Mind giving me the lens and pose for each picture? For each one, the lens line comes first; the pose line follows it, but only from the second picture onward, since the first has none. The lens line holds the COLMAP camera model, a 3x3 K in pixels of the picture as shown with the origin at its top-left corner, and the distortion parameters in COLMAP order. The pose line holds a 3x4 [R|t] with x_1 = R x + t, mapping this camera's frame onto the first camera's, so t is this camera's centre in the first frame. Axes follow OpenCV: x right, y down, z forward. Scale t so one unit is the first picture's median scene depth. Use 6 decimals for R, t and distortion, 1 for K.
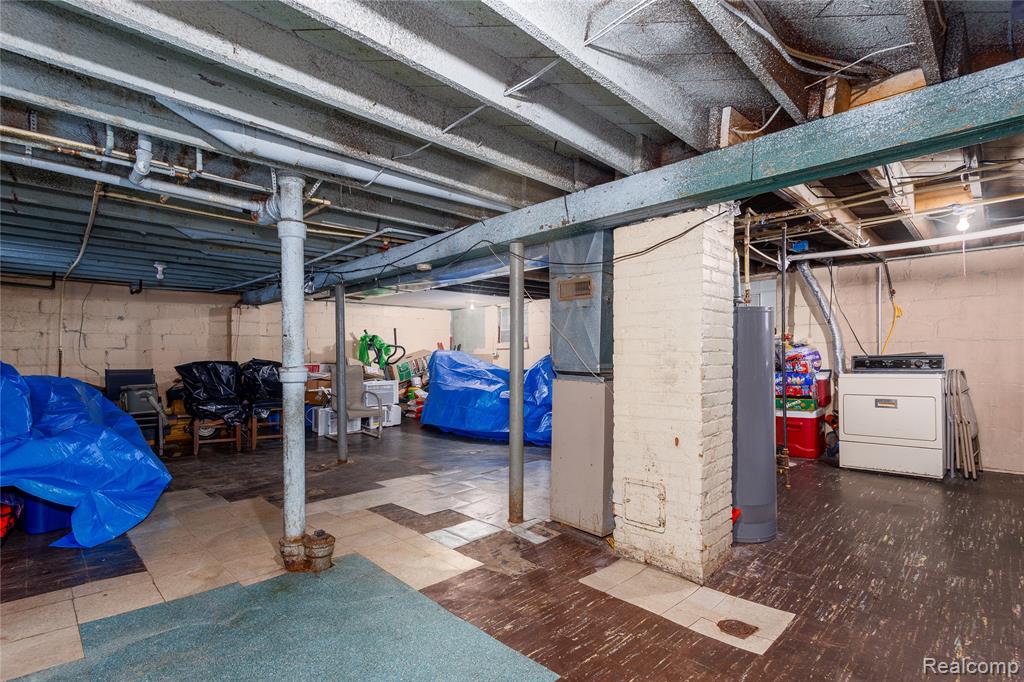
lens RADIAL K [[479.2, 0, 513.2], [0, 479.2, 348.0], [0, 0, 1]] dist [-0.001070, -0.000272]
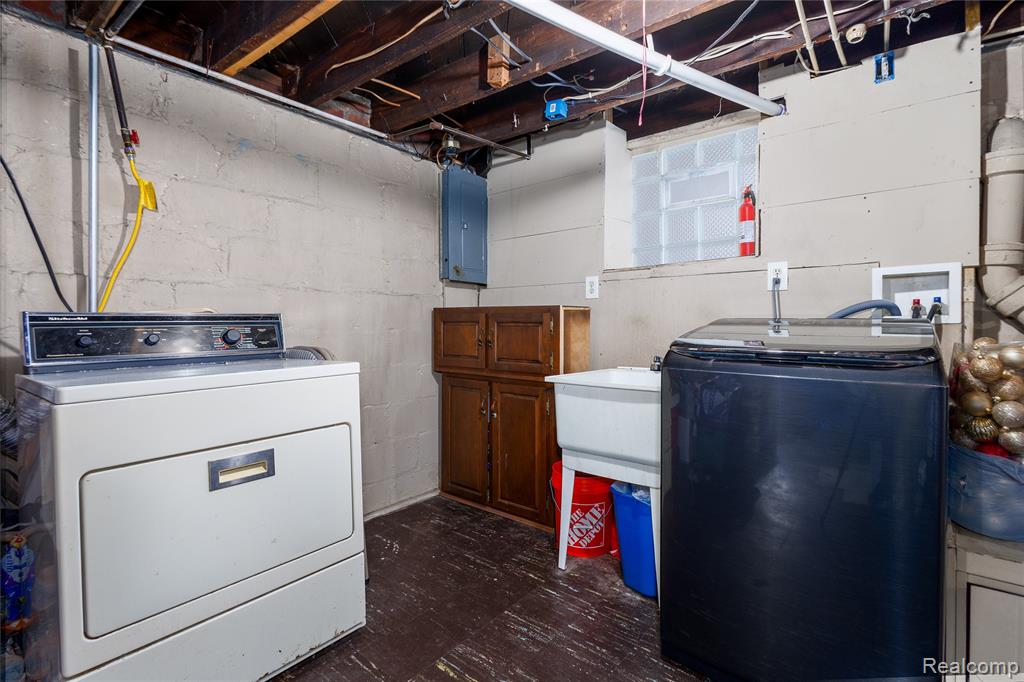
lens RADIAL K [[479.2, 0, 513.4], [0, 479.2, 336.1], [0, 0, 1]] dist [-0.001070, -0.000272]
pose [[-0.141865, -0.013808, 0.989790, 0.399874], [-0.019165, 0.999754, 0.011200, 0.021984], [-0.989701, -0.017381, -0.142094, 0.771659]]
